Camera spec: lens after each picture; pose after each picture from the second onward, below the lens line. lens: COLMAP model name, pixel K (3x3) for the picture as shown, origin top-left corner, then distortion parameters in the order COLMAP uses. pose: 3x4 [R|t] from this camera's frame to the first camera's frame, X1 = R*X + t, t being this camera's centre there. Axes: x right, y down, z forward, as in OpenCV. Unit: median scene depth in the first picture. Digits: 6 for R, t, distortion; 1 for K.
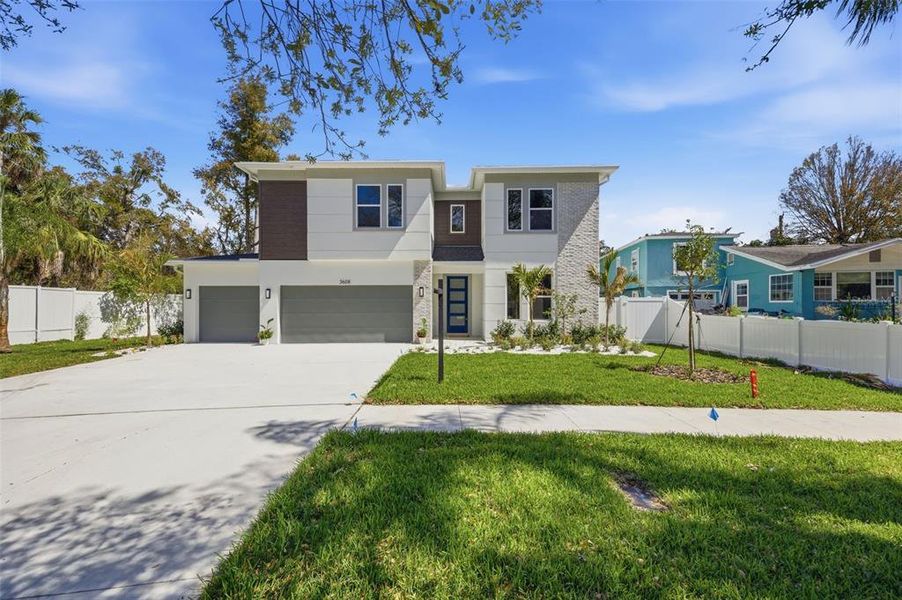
lens RADIAL K [[442.7, 0, 451.0], [0, 442.7, 300.0], [0, 0, 1]] dist [-0.000055, -0.000096]
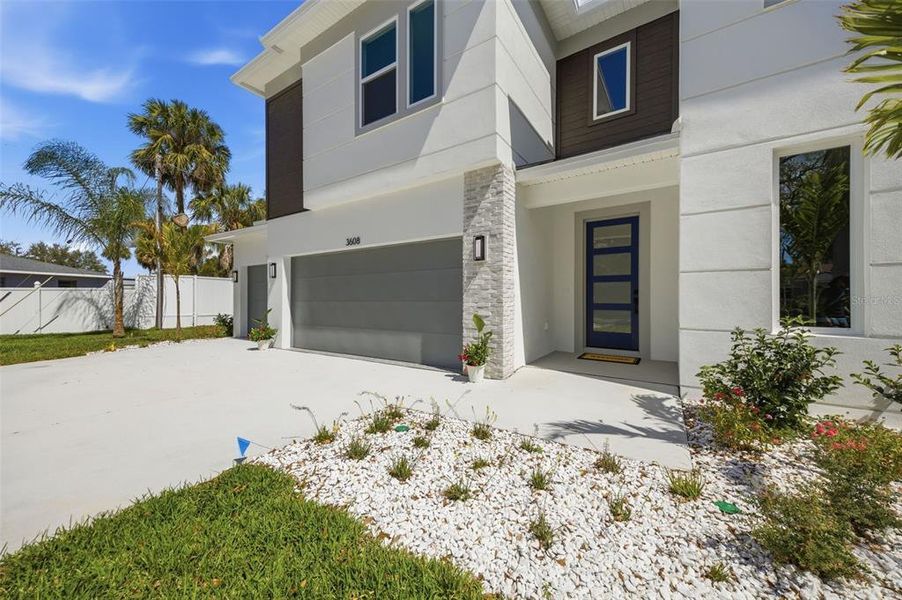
lens RADIAL K [[333.2, 0, 451.0], [0, 333.2, 300.0], [0, 0, 1]] dist [0.009168, -0.000056]
pose [[0.827904, 0.001304, -0.560868, 0.078086], [0.004109, 0.999956, 0.008391, 0.025421], [0.560855, -0.009251, 0.827863, 0.735881]]
